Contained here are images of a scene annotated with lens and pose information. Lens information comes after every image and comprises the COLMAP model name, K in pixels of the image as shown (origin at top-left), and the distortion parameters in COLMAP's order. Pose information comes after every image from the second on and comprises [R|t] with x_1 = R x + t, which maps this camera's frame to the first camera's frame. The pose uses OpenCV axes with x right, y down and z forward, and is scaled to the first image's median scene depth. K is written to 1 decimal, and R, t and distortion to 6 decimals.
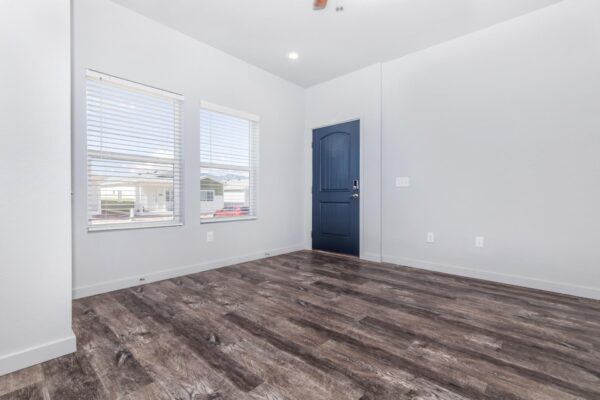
lens RADIAL K [[274.4, 0, 301.3], [0, 274.4, 201.0], [0, 0, 1]] dist [0.023923, -0.001669]
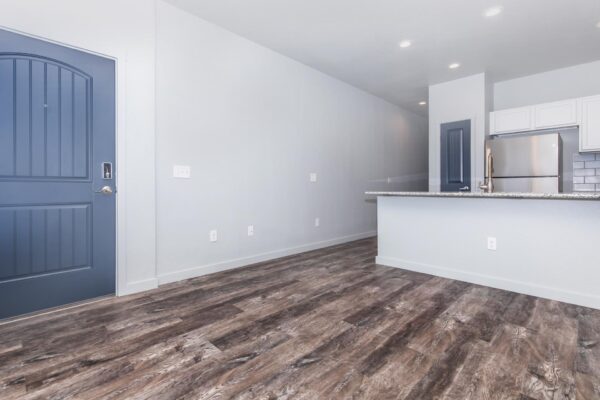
lens RADIAL K [[274.4, 0, 320.4], [0, 274.4, 184.5], [0, 0, 1]] dist [0.023923, -0.001669]
pose [[0.036756, 0.013085, 0.999239, -0.699969], [0.010373, 0.999855, -0.013474, -0.032960], [-0.999270, 0.010861, 0.036615, 1.021250]]
